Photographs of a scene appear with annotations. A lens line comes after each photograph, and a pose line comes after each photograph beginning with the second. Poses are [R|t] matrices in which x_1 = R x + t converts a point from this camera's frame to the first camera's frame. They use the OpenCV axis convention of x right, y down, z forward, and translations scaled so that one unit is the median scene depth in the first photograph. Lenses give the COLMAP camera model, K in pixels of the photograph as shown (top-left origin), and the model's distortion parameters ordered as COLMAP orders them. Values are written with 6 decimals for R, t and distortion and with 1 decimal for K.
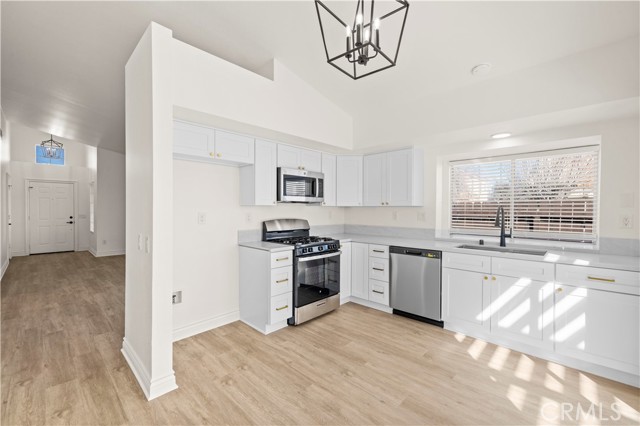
lens RADIAL K [[271.0, 0, 311.9], [0, 271.0, 214.6], [0, 0, 1]] dist [0.001204, 0.000988]
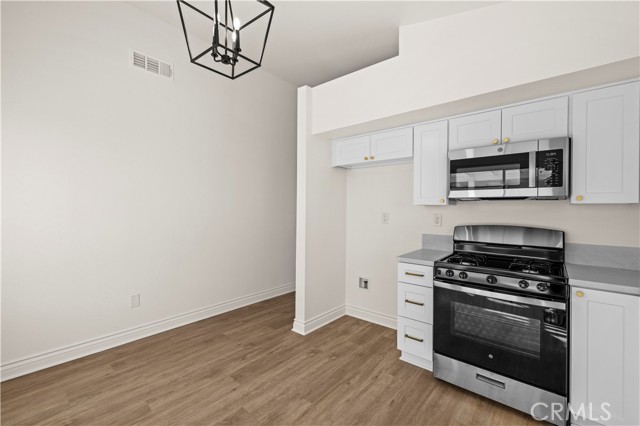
lens RADIAL K [[271.0, 0, 316.5], [0, 271.0, 209.0], [0, 0, 1]] dist [0.001204, 0.000988]
pose [[0.062363, 0.002786, -0.998050, 0.624780], [-0.025632, 0.999671, 0.001189, -0.014331], [0.997724, 0.025507, 0.062414, 0.656196]]
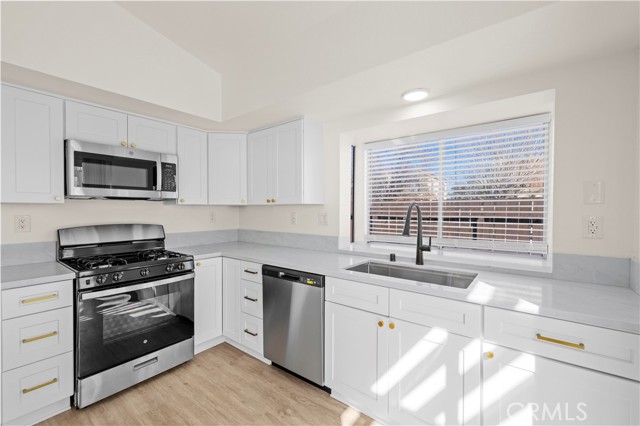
lens RADIAL K [[271.0, 0, 310.4], [0, 271.0, 212.7], [0, 0, 1]] dist [0.001204, 0.000988]
pose [[0.995063, -0.003874, 0.099167, 0.381064], [0.004273, 0.999984, -0.003810, -0.008228], [-0.099150, 0.004215, 0.995064, 0.375593]]
